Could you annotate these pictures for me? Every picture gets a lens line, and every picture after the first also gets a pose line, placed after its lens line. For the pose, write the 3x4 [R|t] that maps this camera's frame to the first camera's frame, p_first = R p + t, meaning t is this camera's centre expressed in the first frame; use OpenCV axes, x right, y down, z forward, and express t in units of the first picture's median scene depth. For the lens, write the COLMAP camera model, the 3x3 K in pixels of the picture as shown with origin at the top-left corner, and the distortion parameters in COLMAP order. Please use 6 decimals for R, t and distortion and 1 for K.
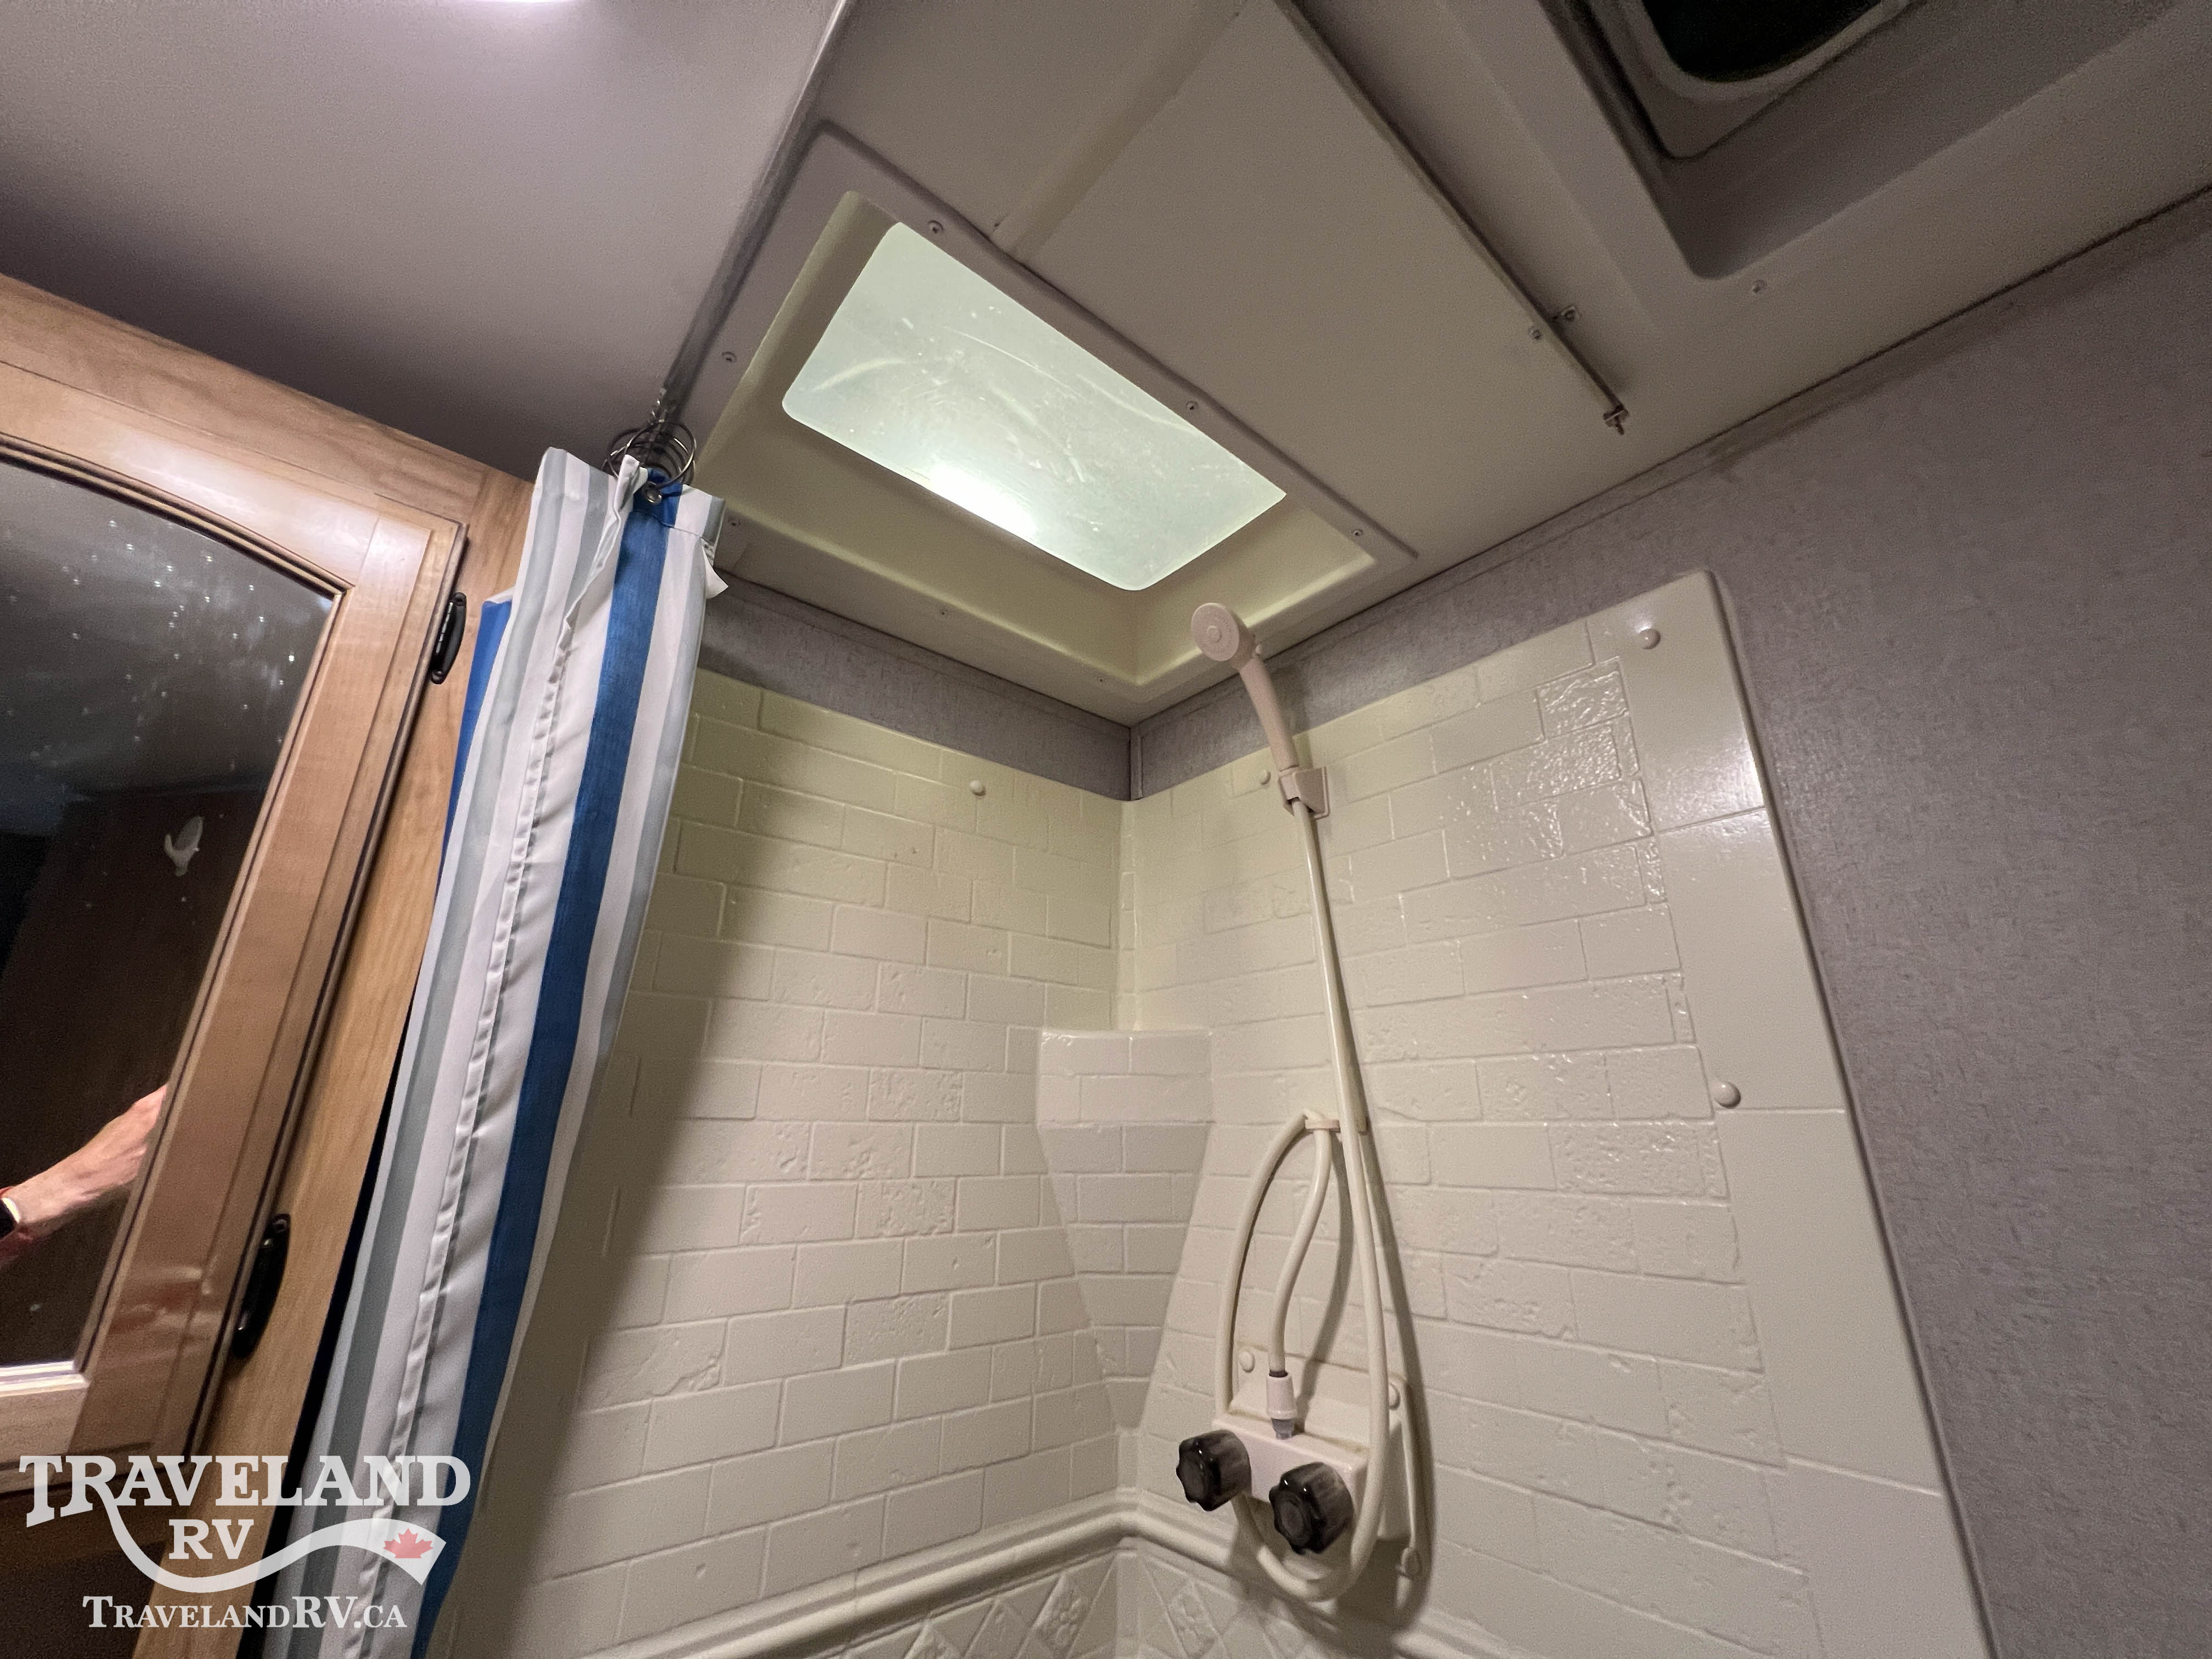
lens RADIAL K [[883.7, 0, 1109.3], [0, 883.7, 830.4], [0, 0, 1]] dist [-0.000153, -0.000308]
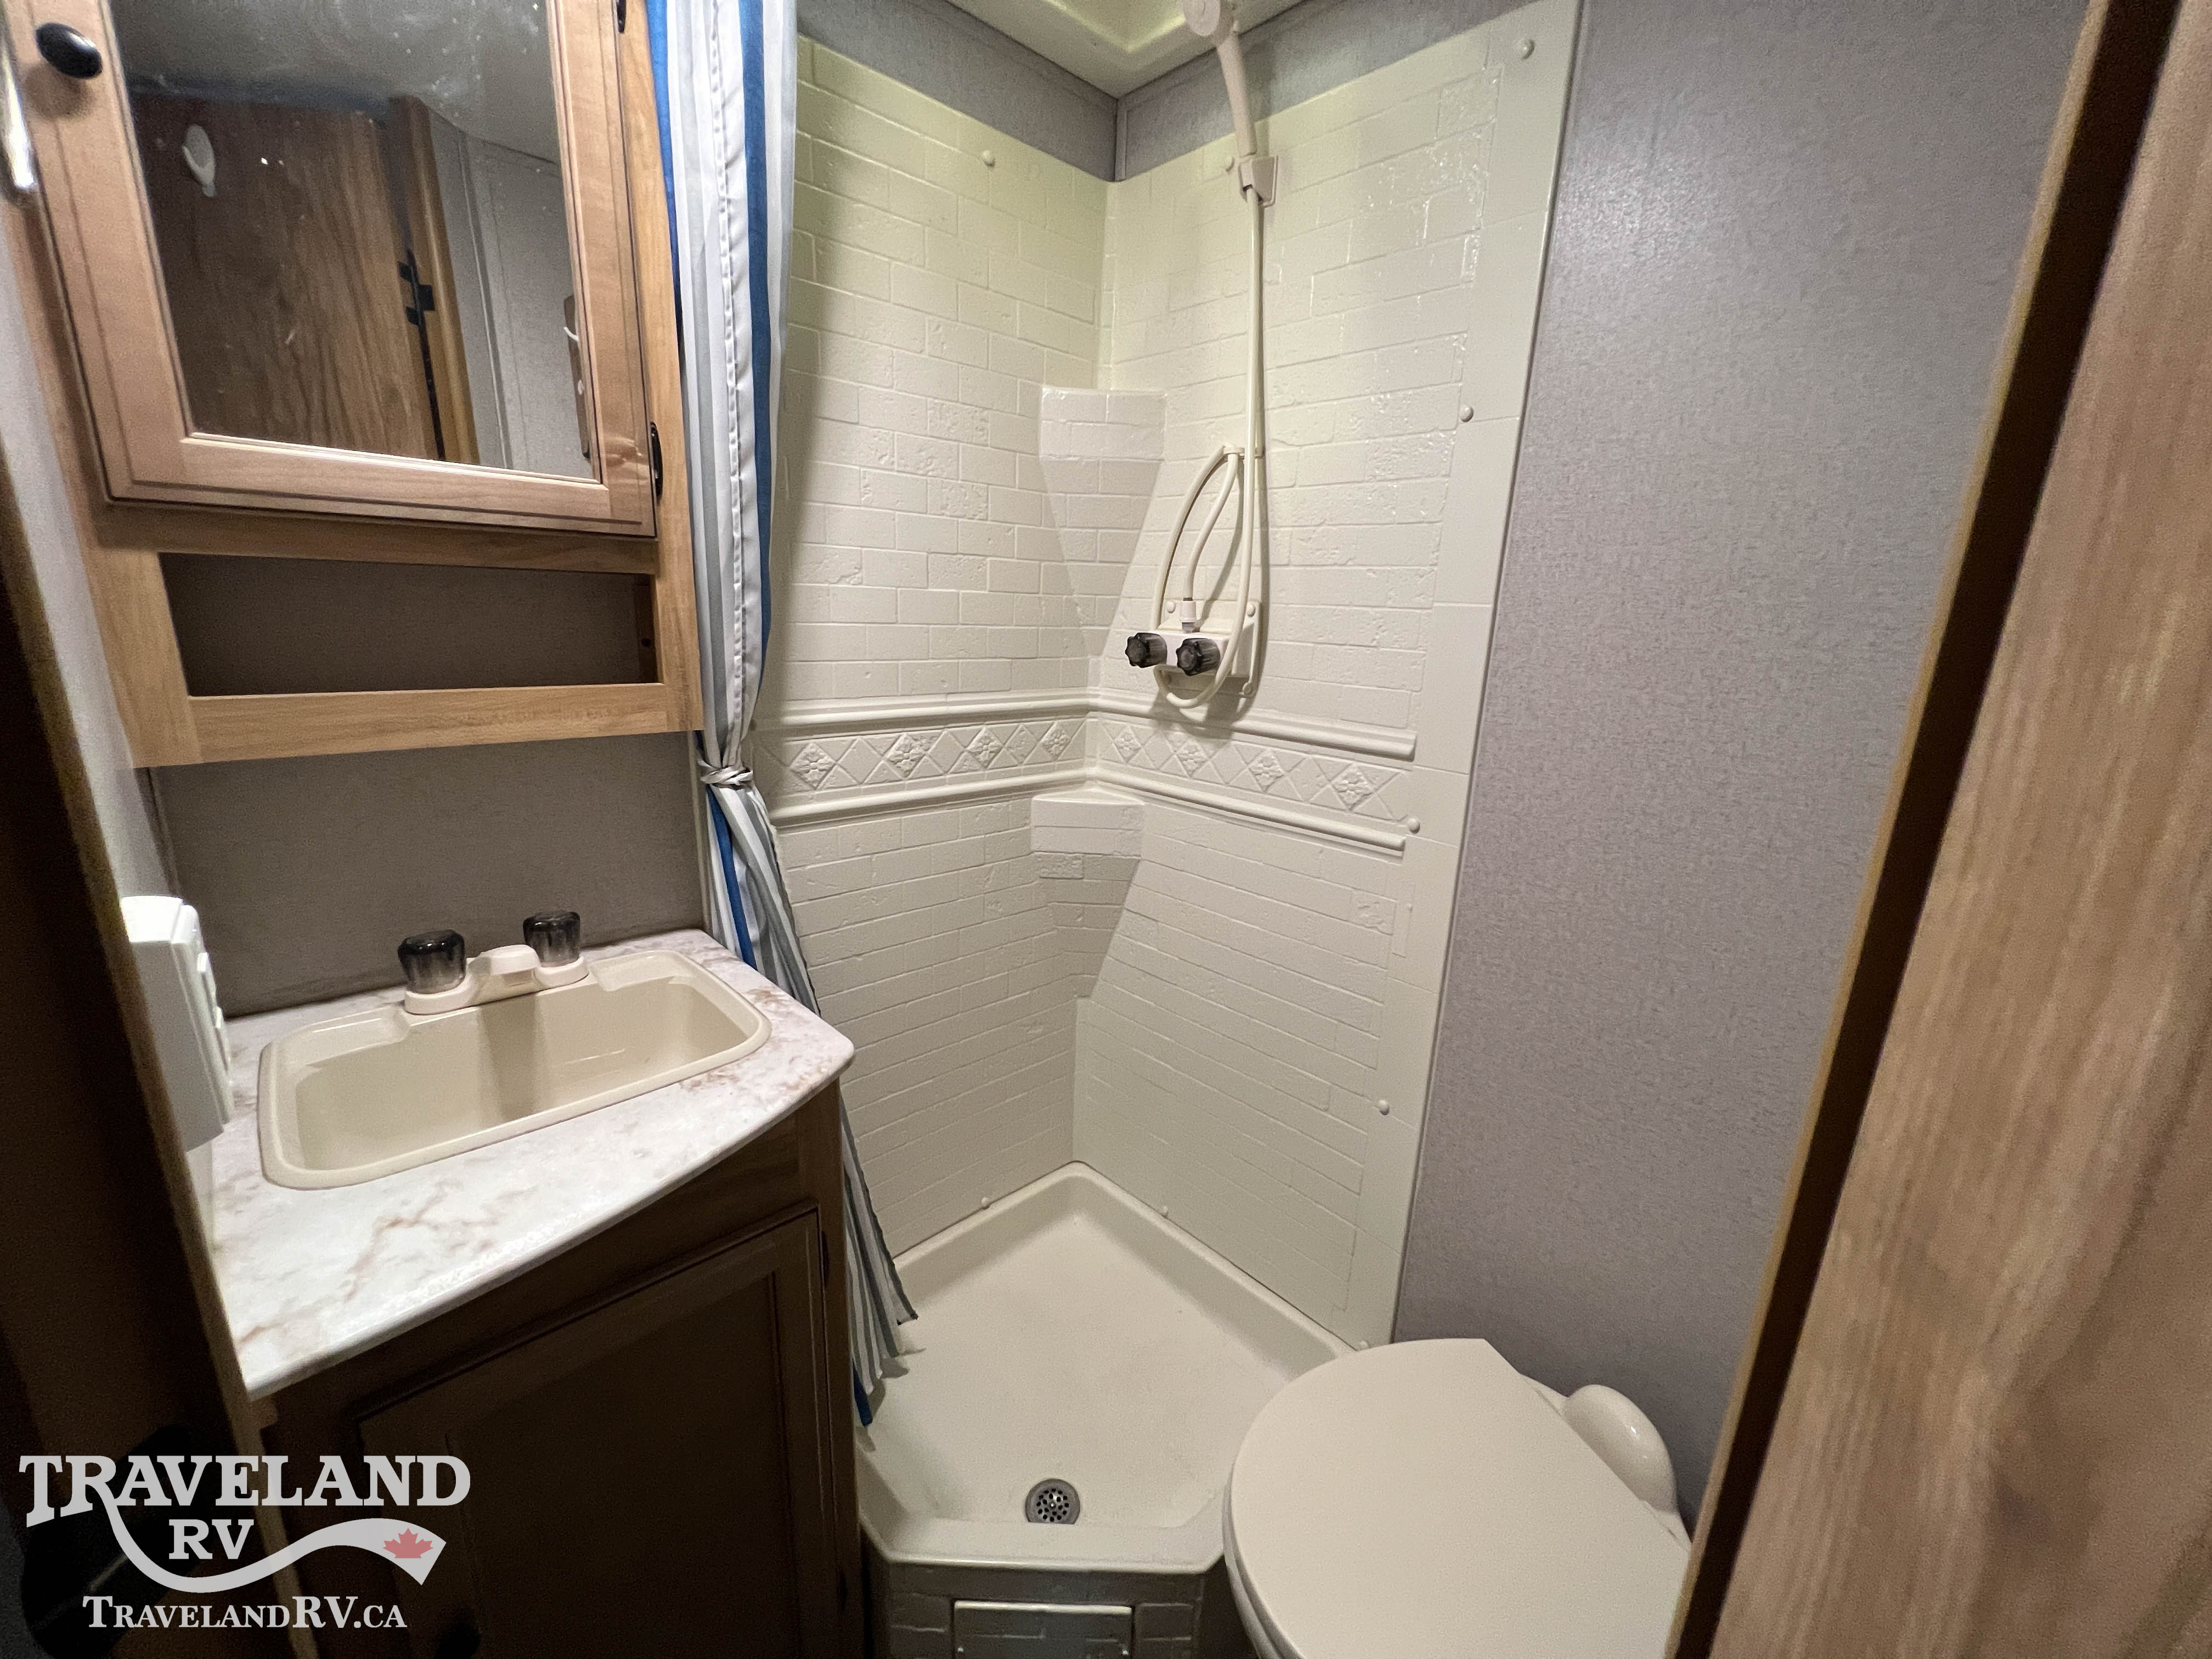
lens RADIAL K [[883.7, 0, 1108.0], [0, 883.7, 829.8], [0, 0, 1]] dist [-0.000153, -0.000308]
pose [[0.997890, 0.020684, 0.061544, -0.059175], [-0.051308, 0.832095, 0.552254, 0.051493], [-0.039788, -0.554247, 0.831401, -0.661399]]
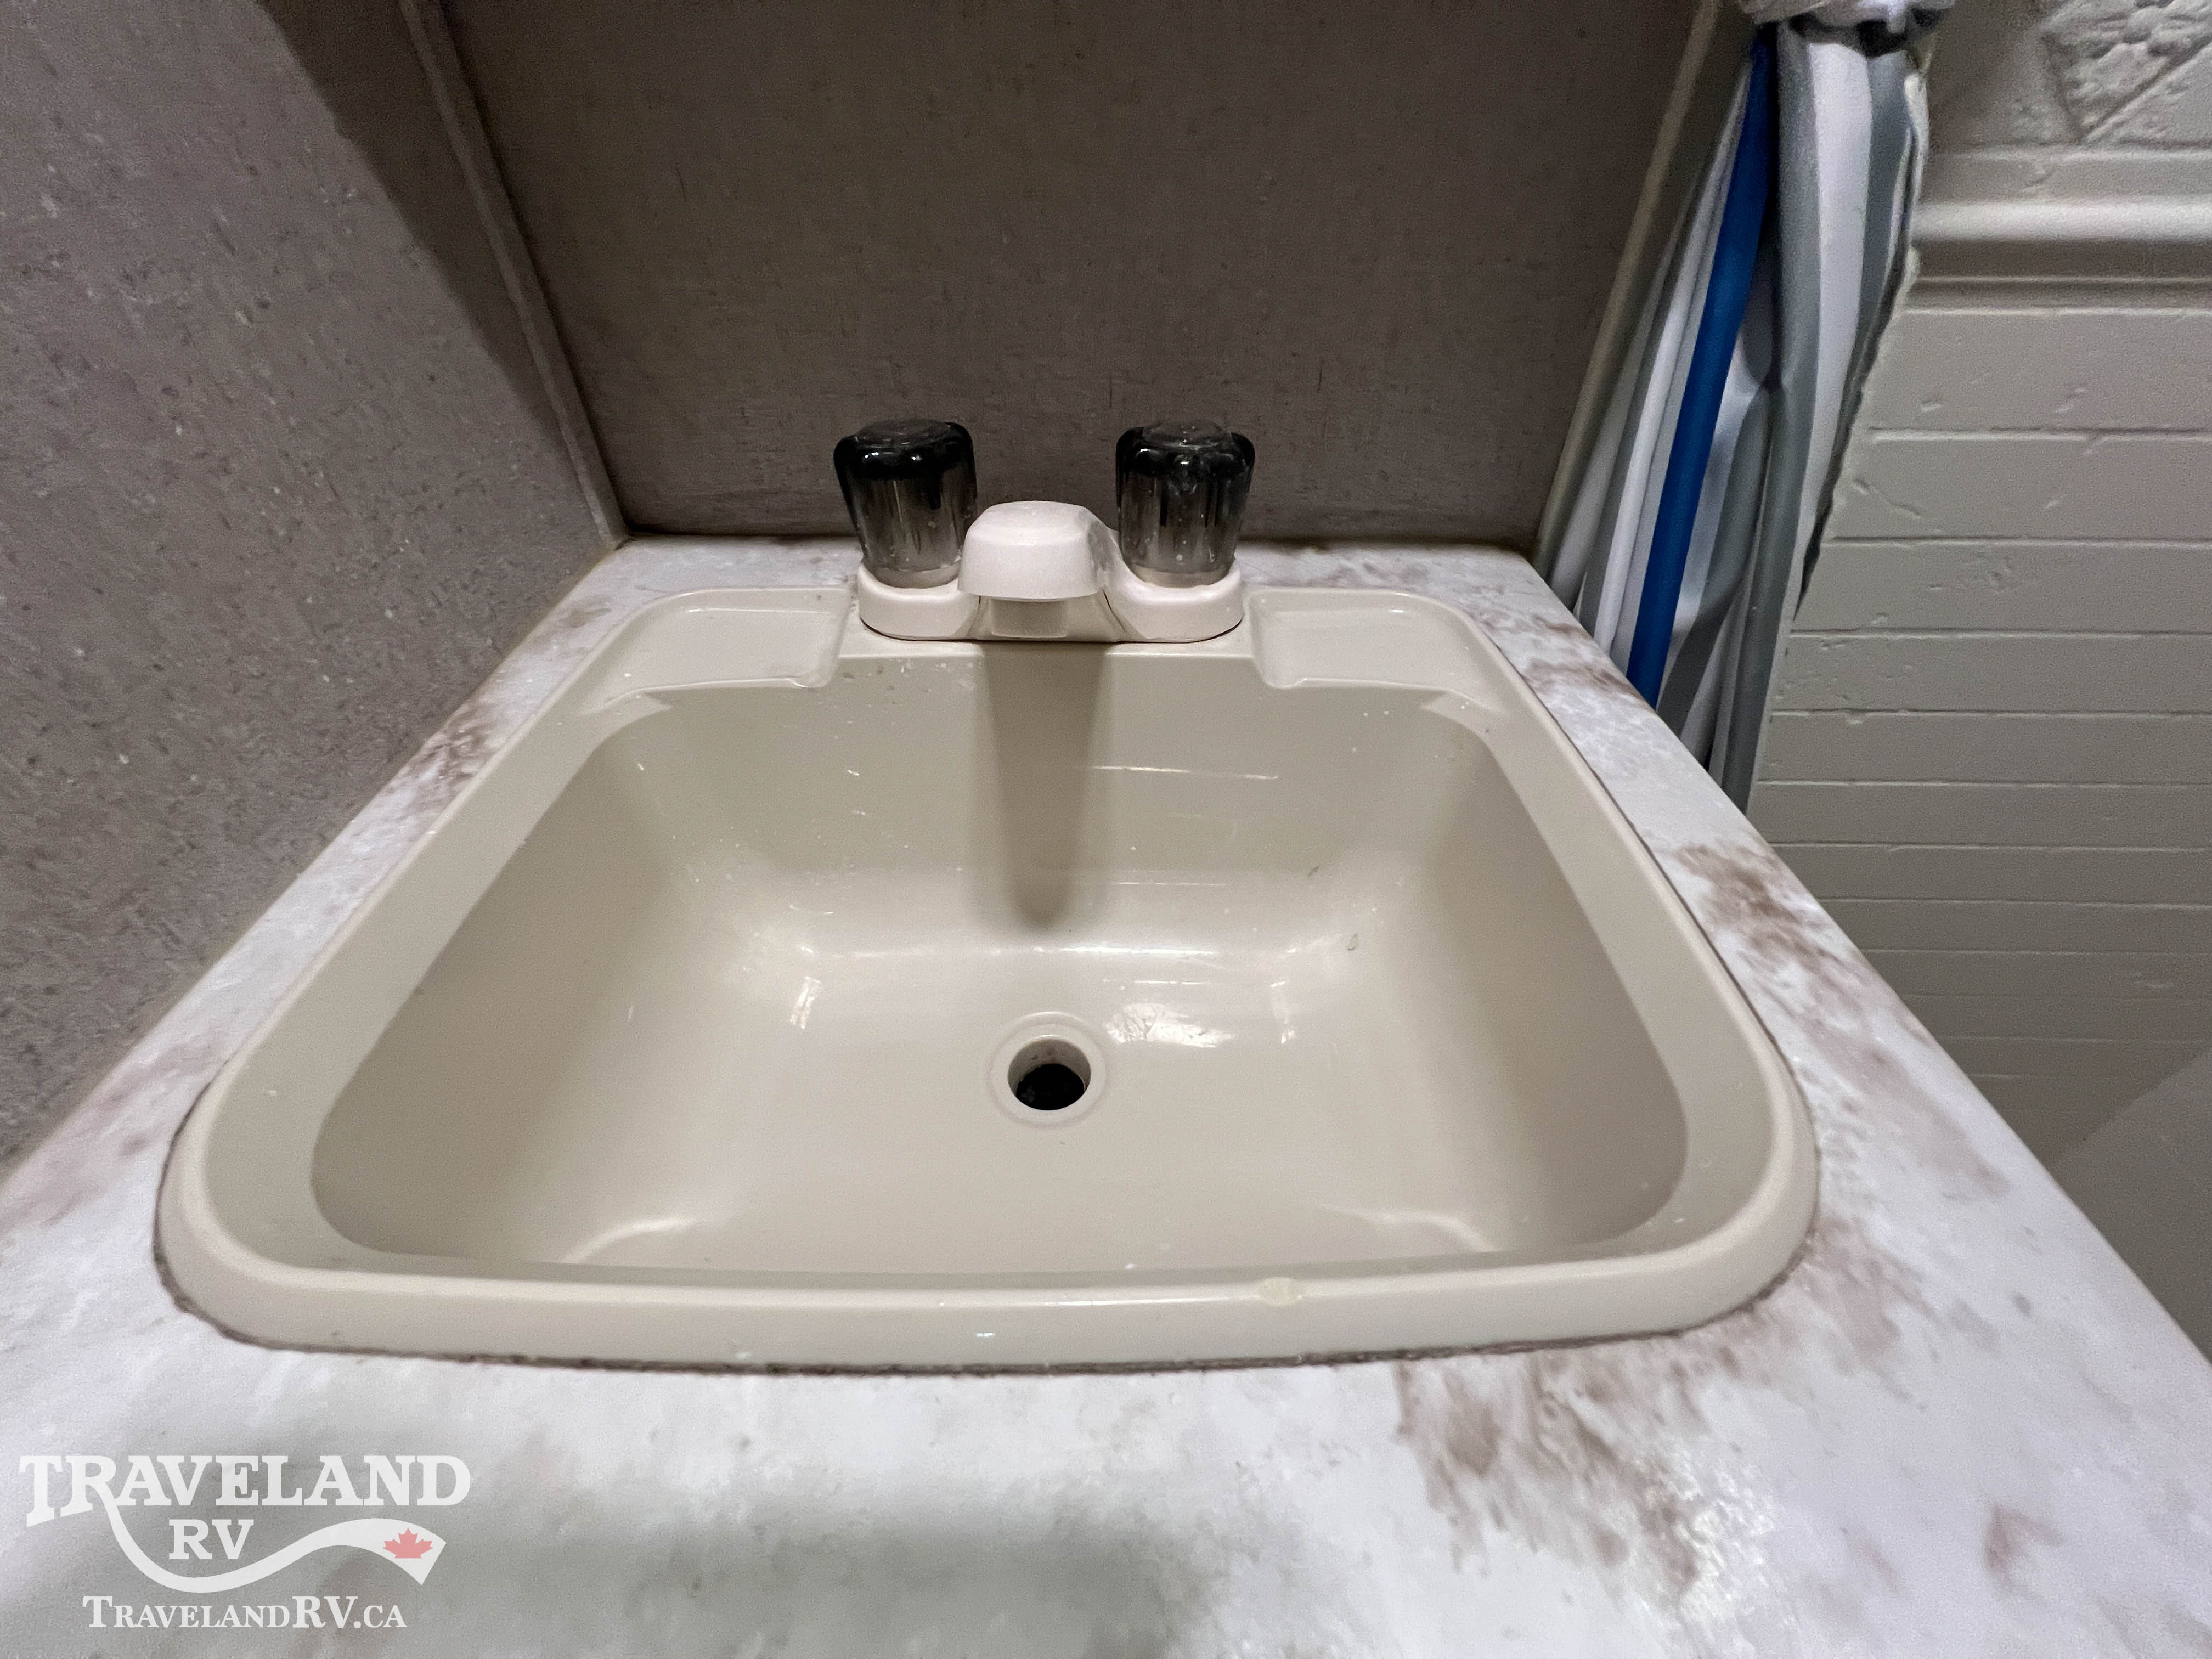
lens RADIAL K [[883.7, 0, 1112.2], [0, 883.7, 829.4], [0, 0, 1]] dist [-0.000153, -0.000308]
pose [[0.754908, 0.422741, -0.501401, -0.496279], [0.219328, 0.557773, 0.800490, 0.640779], [0.618068, -0.714268, 0.328348, 0.043445]]
